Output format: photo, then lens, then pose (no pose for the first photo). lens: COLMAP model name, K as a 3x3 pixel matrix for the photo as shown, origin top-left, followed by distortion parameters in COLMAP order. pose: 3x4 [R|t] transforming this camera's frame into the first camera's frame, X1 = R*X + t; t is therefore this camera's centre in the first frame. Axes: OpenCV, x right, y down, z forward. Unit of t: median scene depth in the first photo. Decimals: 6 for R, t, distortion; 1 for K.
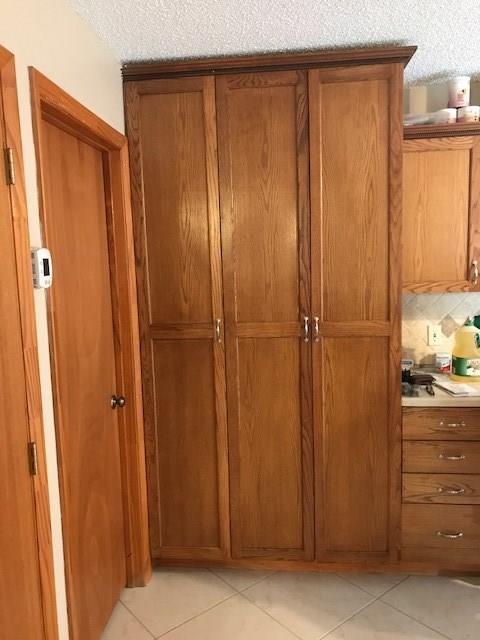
lens RADIAL K [[526.6, 0, 235.4], [0, 526.6, 322.0], [0, 0, 1]] dist [0.025604, -0.053669]
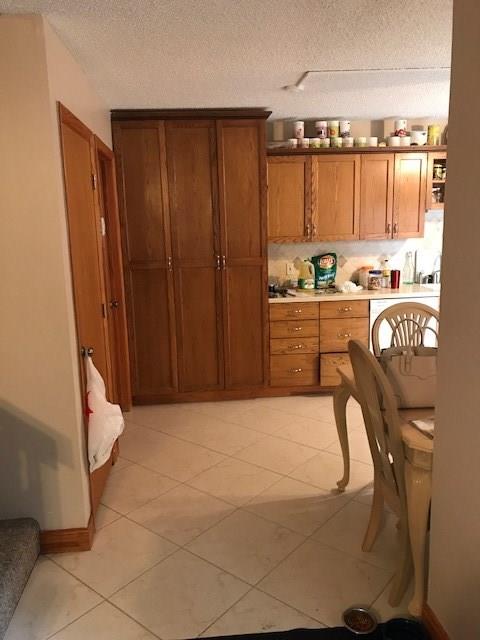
lens RADIAL K [[526.6, 0, 242.5], [0, 526.6, 323.9], [0, 0, 1]] dist [0.025604, -0.053669]
pose [[0.978277, -0.033933, 0.204504, -0.162690], [0.019076, 0.997062, 0.074187, 0.091271], [-0.206420, -0.068674, 0.976050, -0.813736]]
